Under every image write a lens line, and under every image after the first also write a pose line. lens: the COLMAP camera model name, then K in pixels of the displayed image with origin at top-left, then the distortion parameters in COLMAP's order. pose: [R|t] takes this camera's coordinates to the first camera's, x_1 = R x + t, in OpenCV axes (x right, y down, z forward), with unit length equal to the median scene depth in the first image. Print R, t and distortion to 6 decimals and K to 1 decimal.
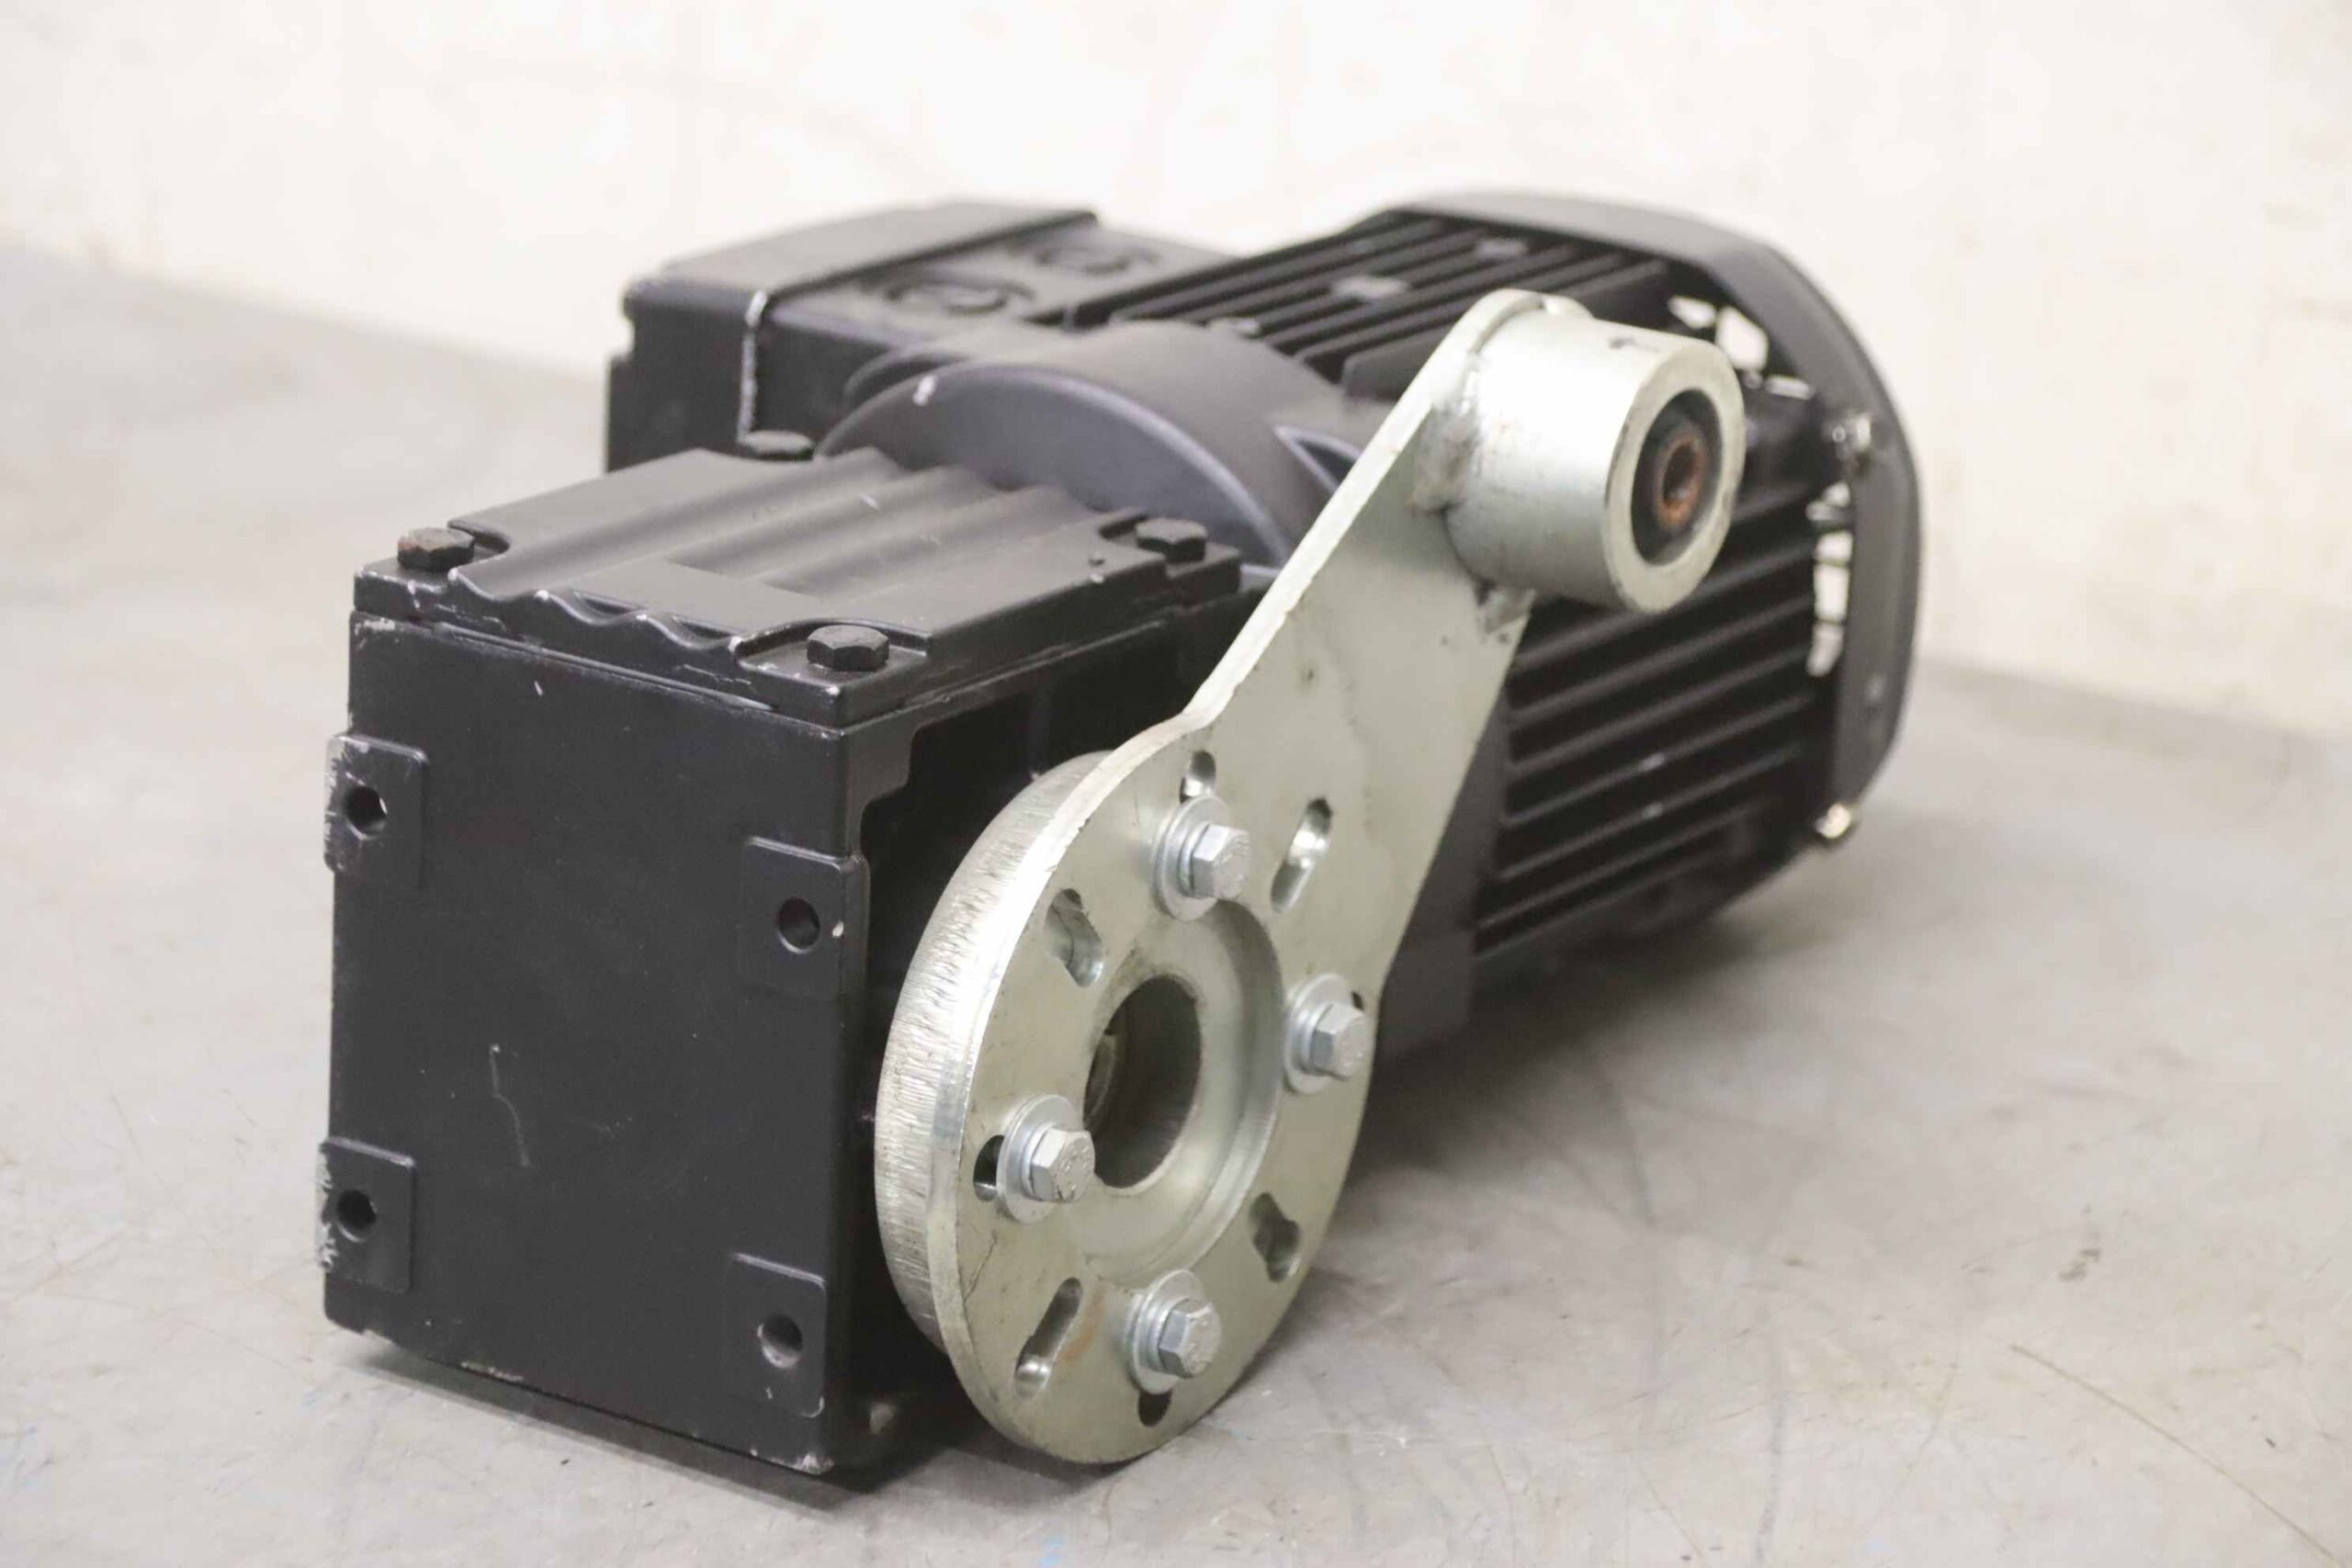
lens RADIAL K [[7550.5, 0, 1172.6], [0, 7550.5, 782.2], [0, 0, 1]] dist [0.272406, 0.000000]
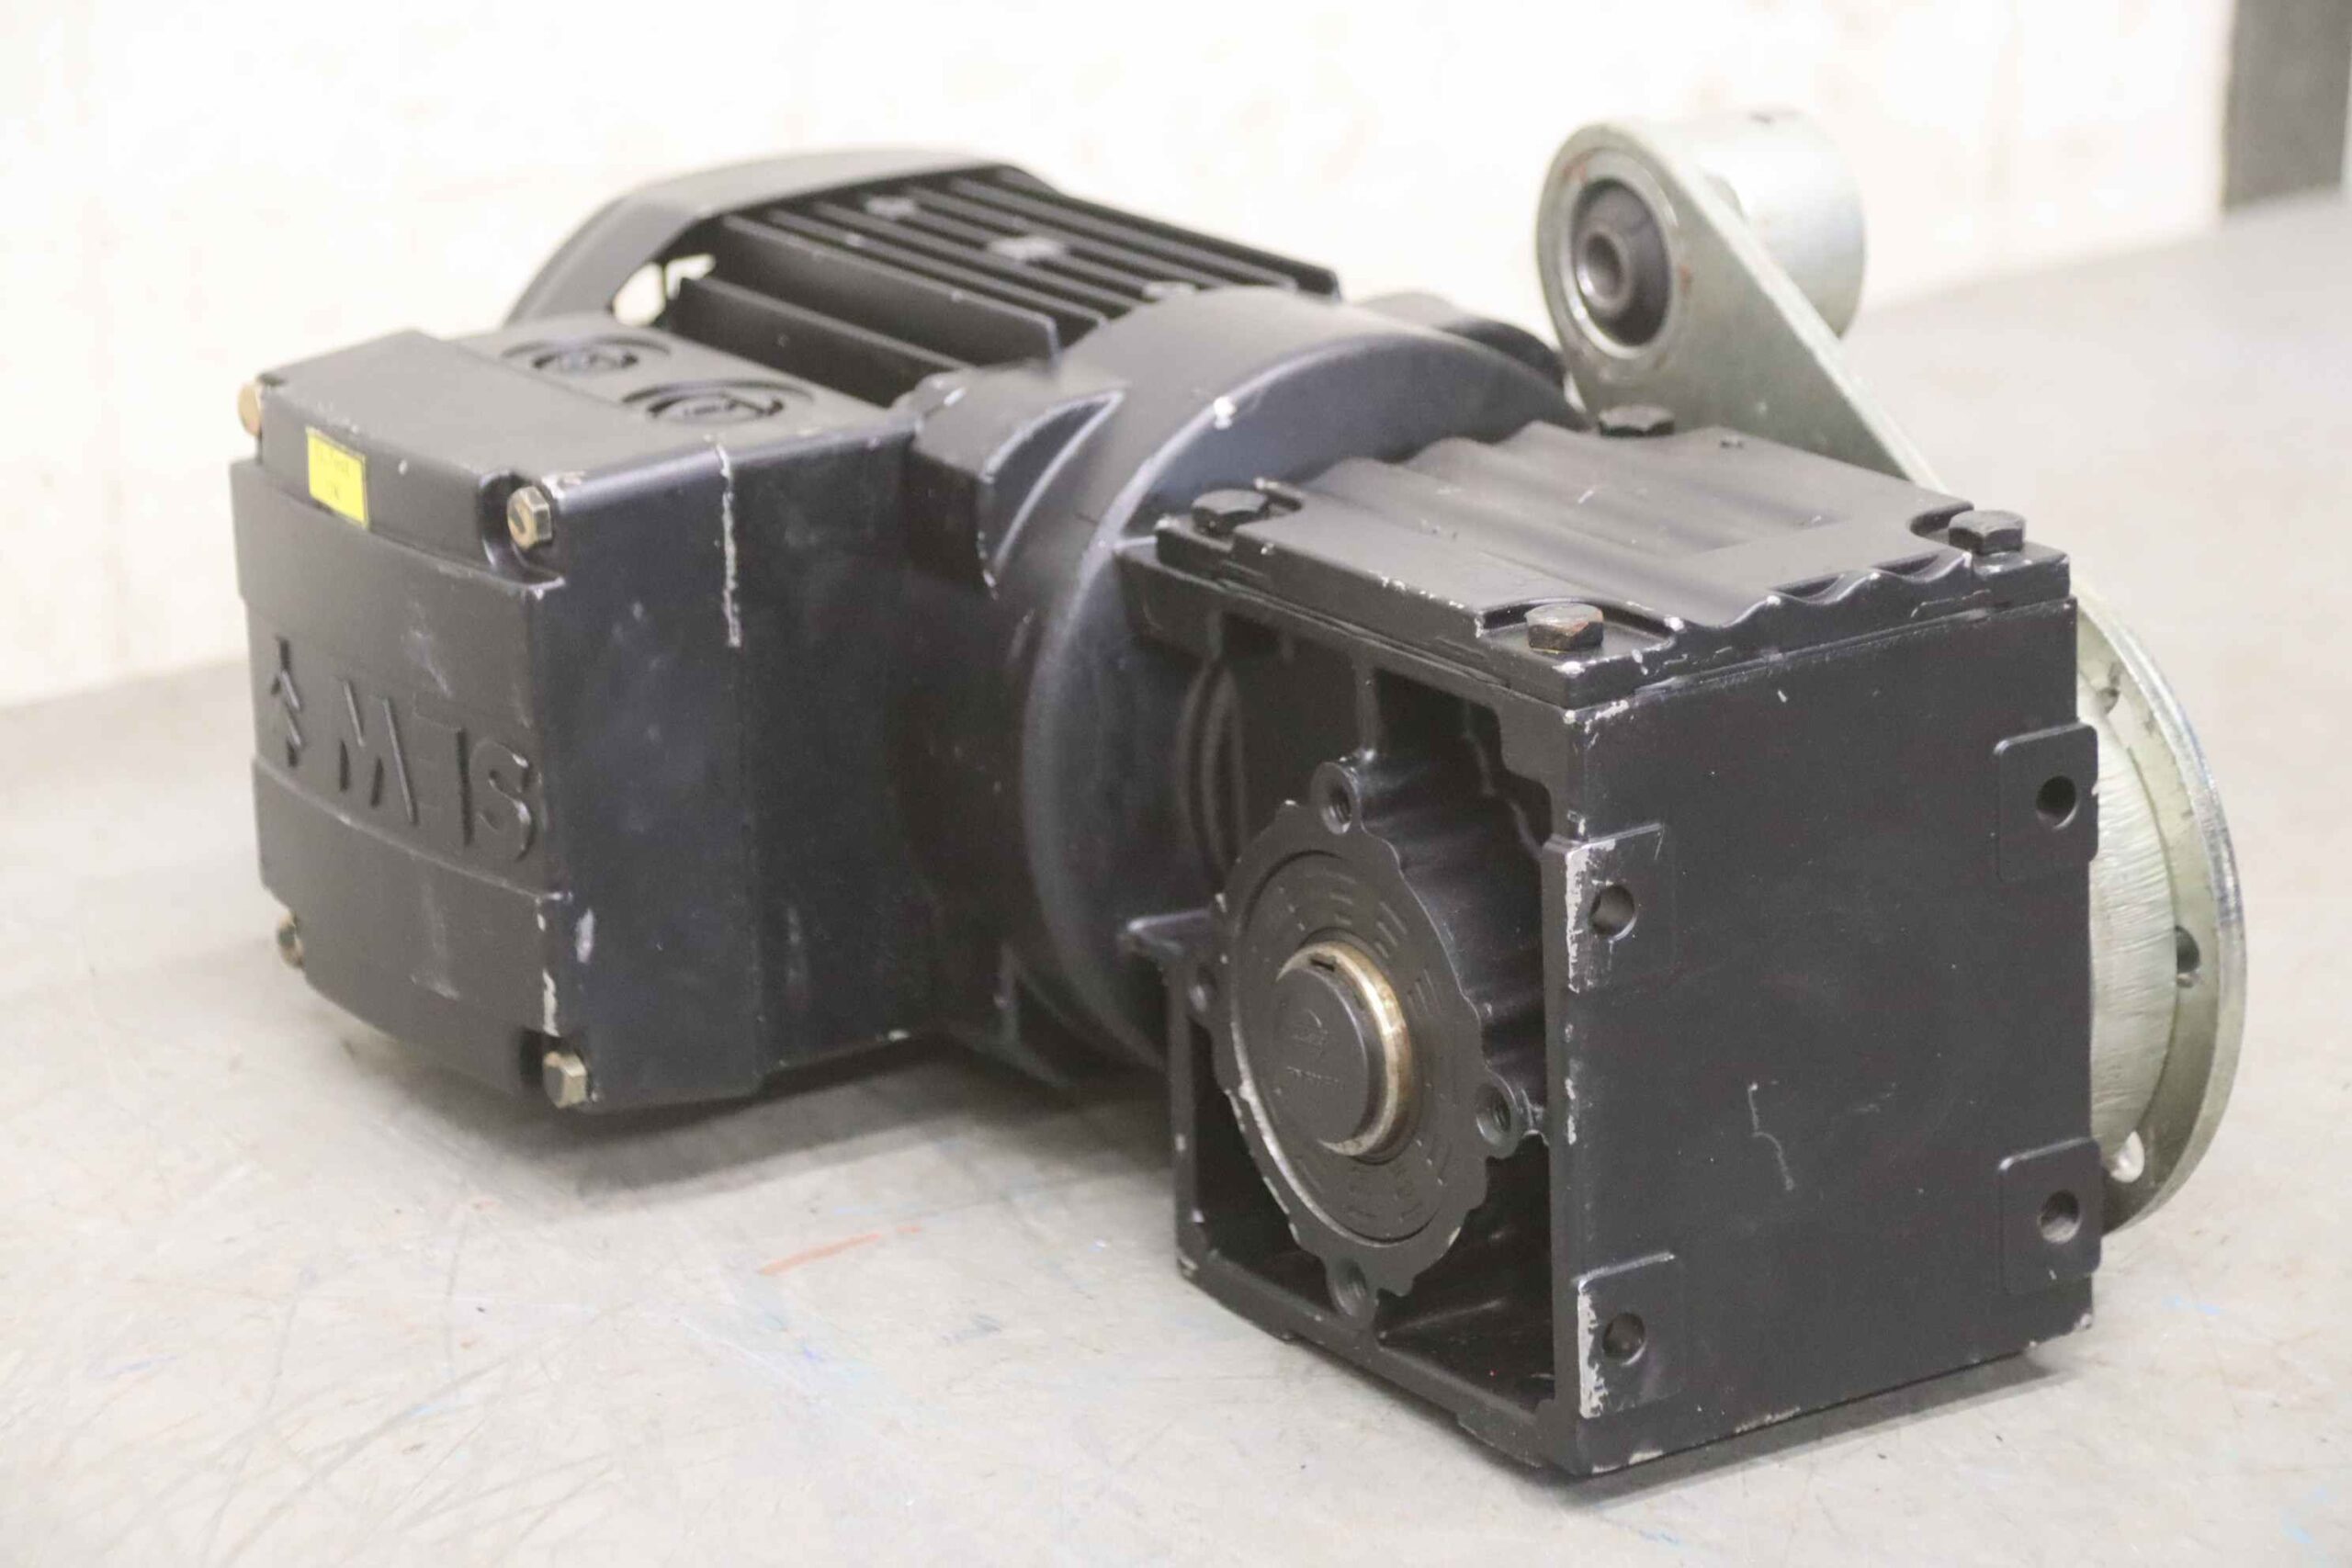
lens RADIAL K [[7581.4, 0, 1177.7], [0, 7581.4, 780.4], [0, 0, 1]] dist [0.312867, 0.000000]
pose [[0.388469, -0.333046, 0.859169, -0.932343], [0.321616, 0.922767, 0.212282, -0.228678], [-0.863513, 0.193857, 0.465579, 0.607122]]
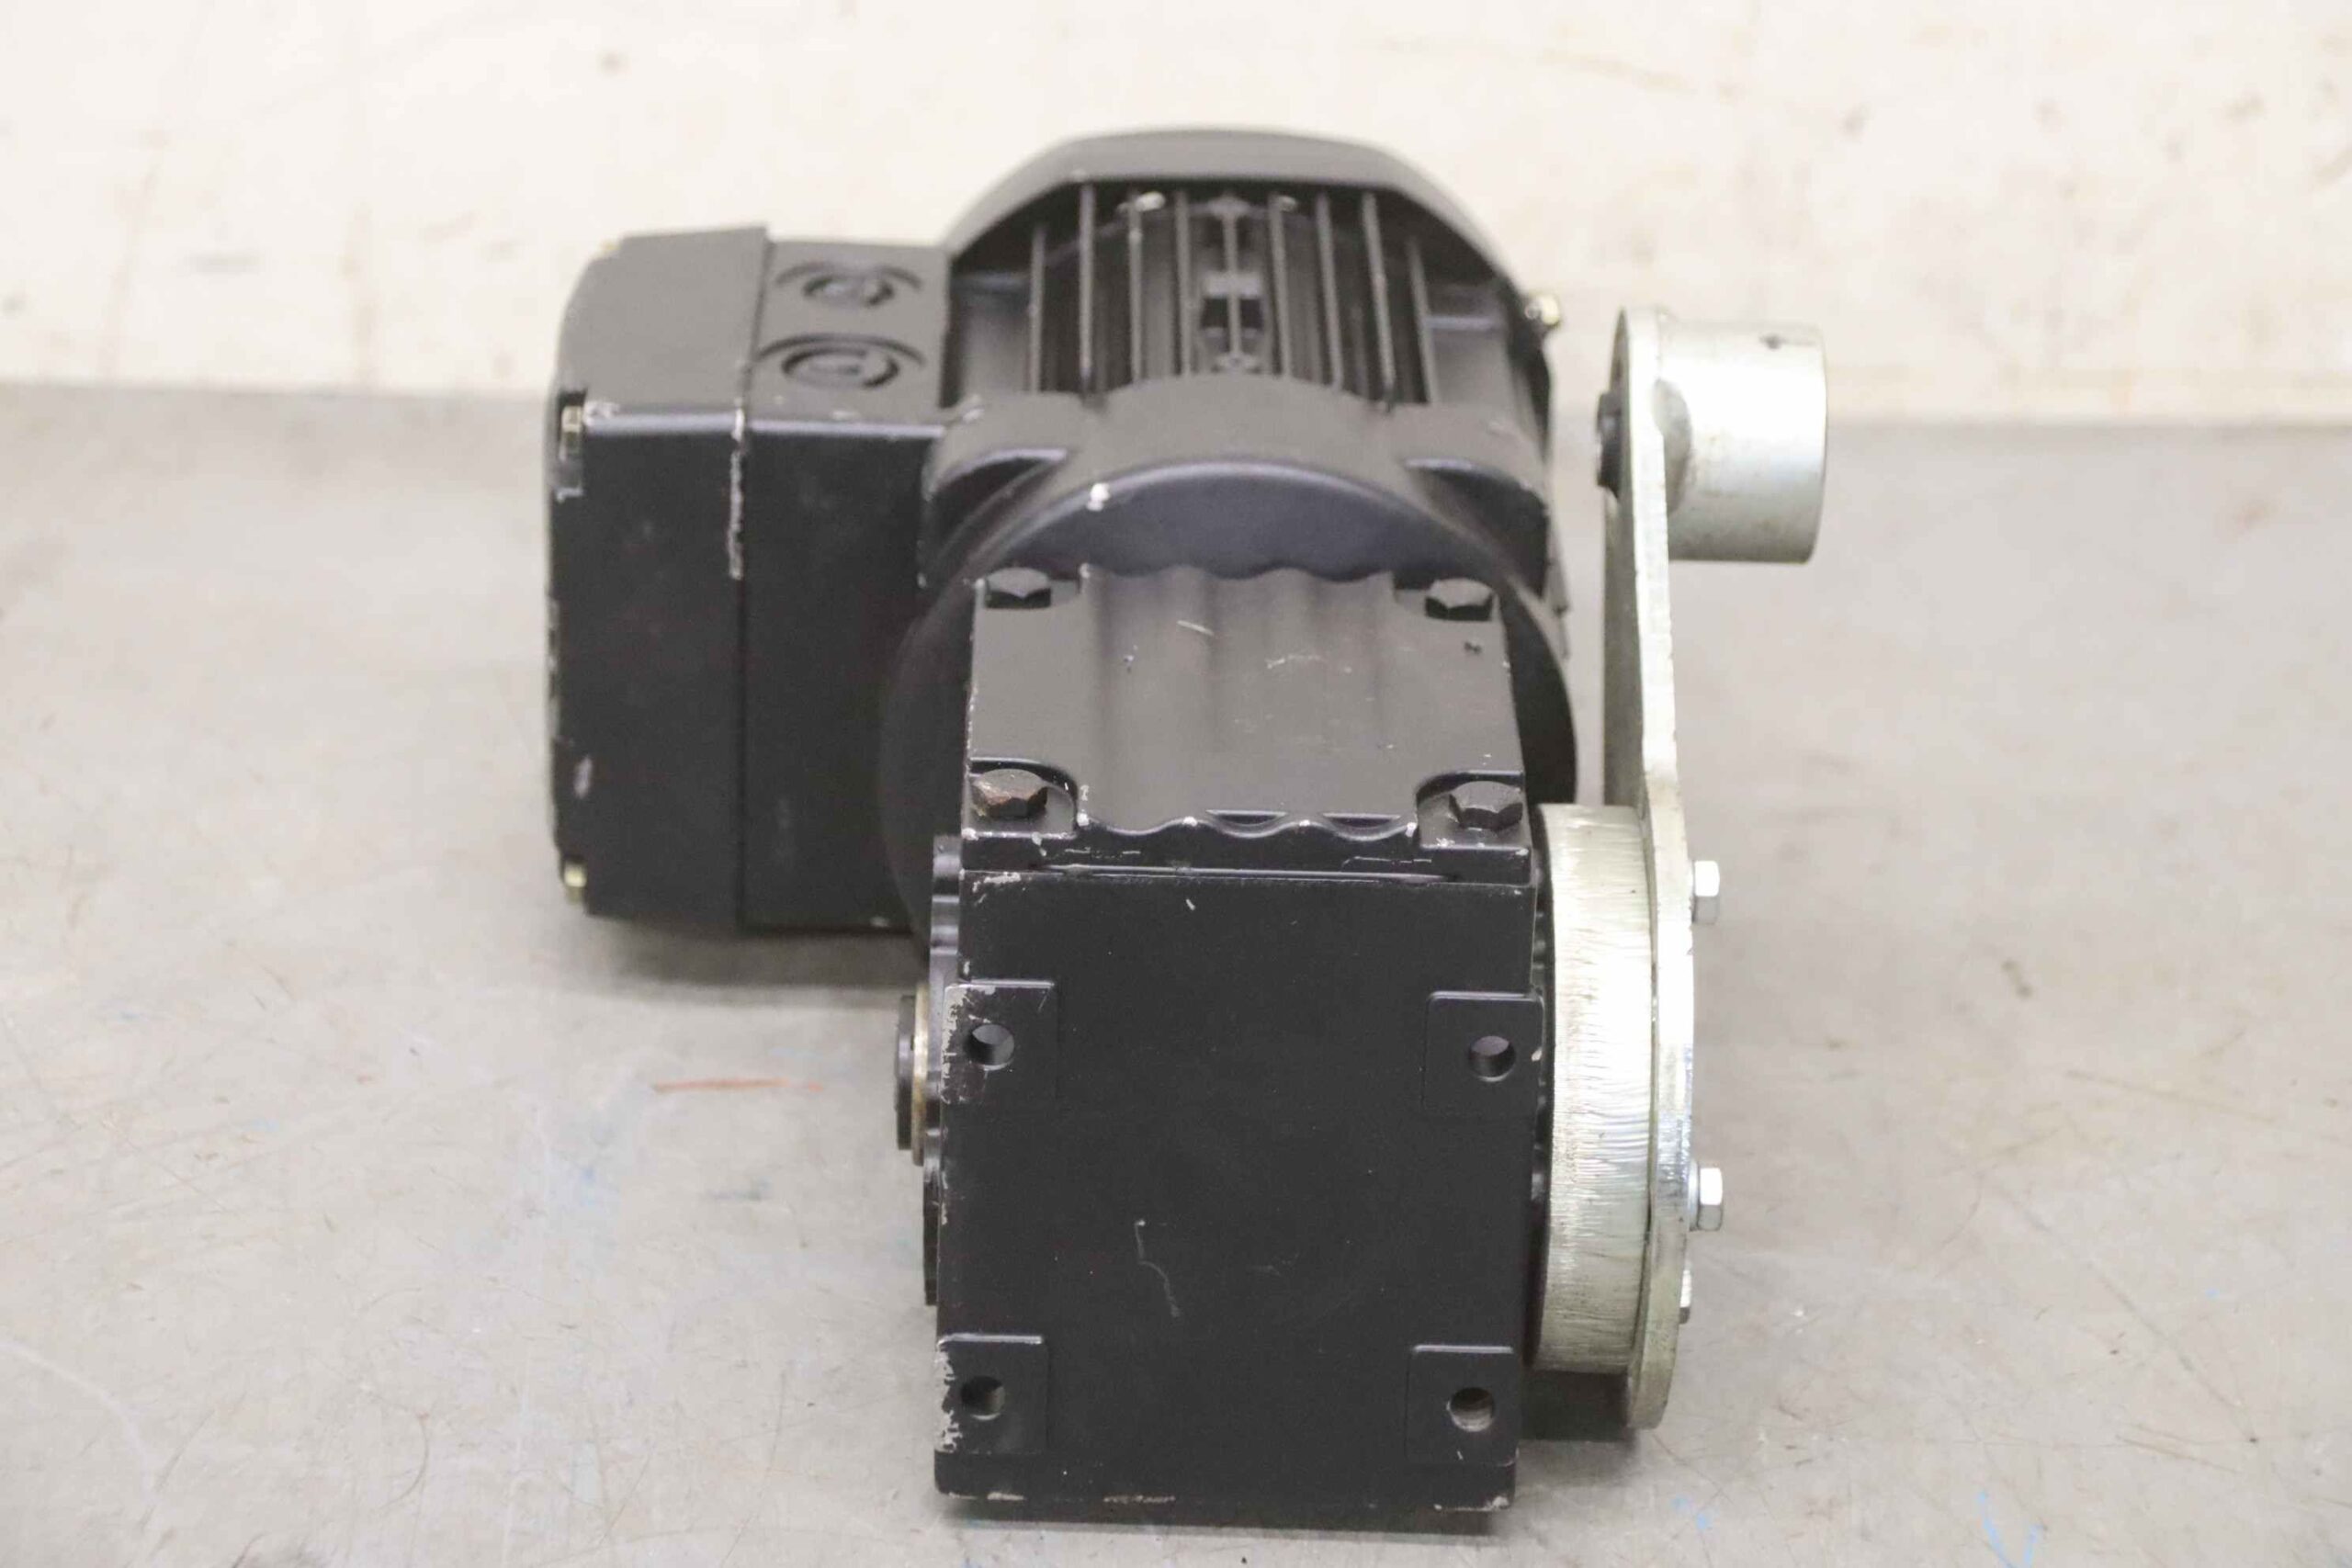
lens RADIAL K [[6496.1, 0, 1189.2], [0, 6496.1, 786.1], [0, 0, 1]] dist [0.299861, 0.000000]
pose [[0.826621, -0.254630, 0.501858, -0.534911], [0.172061, 0.963431, 0.205416, -0.215078], [-0.535811, -0.083451, 0.840204, 0.219519]]
